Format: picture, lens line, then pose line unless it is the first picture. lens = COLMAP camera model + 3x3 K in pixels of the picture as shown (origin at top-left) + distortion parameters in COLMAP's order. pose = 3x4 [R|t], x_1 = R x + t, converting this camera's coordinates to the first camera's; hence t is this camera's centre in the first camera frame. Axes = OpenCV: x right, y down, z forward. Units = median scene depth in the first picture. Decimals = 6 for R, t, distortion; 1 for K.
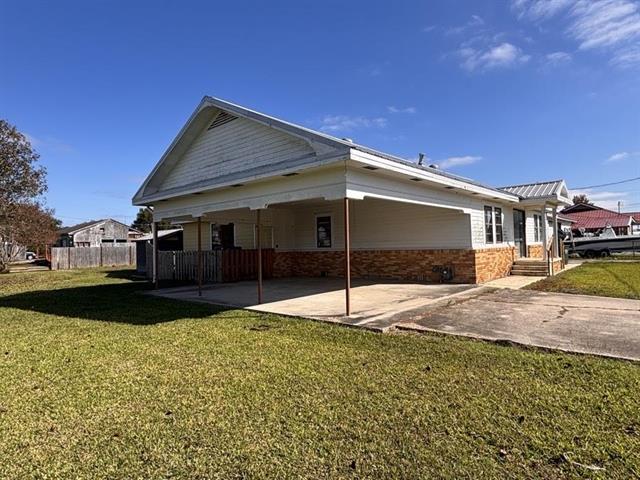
lens RADIAL K [[361.4, 0, 318.9], [0, 361.4, 239.8], [0, 0, 1]] dist [-0.021089, -0.000899]
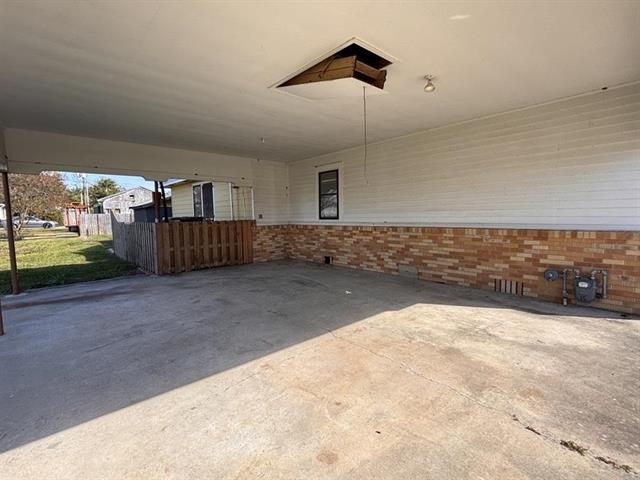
lens RADIAL K [[302.1, 0, 320.0], [0, 302.1, 240.0], [0, 0, 1]] dist [0.000643, 0.000008]
pose [[0.993817, 0.016725, -0.109762, 0.120084], [-0.005091, 0.994414, 0.105424, 0.002420], [0.110912, -0.104214, 0.988351, 0.943202]]
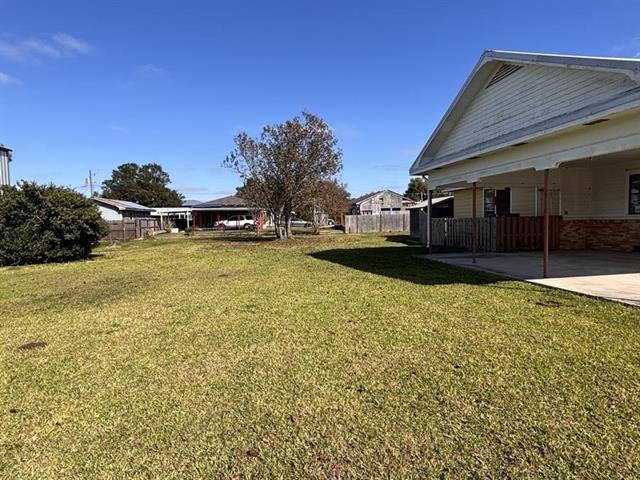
lens RADIAL K [[361.4, 0, 318.9], [0, 361.4, 239.8], [0, 0, 1]] dist [-0.021089, -0.000899]
pose [[0.758567, 0.042845, -0.650185, -0.018649], [0.014970, 0.996427, 0.083127, 0.004526], [0.651423, -0.072791, 0.755214, -0.017862]]
